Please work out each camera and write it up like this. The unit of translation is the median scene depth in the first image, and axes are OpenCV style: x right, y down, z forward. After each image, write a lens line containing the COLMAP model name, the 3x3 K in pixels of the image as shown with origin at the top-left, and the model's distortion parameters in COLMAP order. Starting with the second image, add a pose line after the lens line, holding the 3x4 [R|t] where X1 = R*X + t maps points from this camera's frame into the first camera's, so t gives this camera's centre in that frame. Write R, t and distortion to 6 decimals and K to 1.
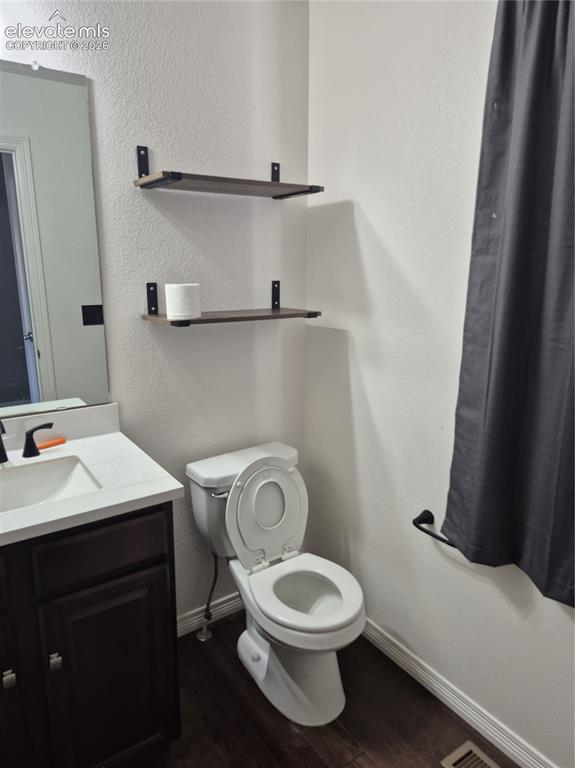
lens RADIAL K [[520.8, 0, 291.6], [0, 520.8, 376.0], [0, 0, 1]] dist [0.028062, -0.010099]
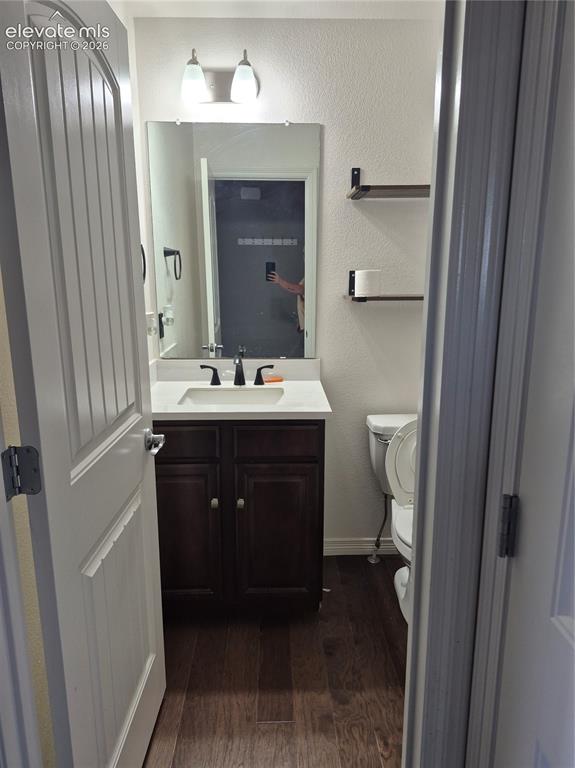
lens RADIAL K [[520.8, 0, 289.7], [0, 520.8, 387.9], [0, 0, 1]] dist [0.028062, -0.010099]
pose [[0.833760, 0.119392, -0.539063, 0.357093], [-0.119341, 0.992230, 0.035176, 0.091363], [0.539074, 0.035004, 0.841531, -0.193330]]
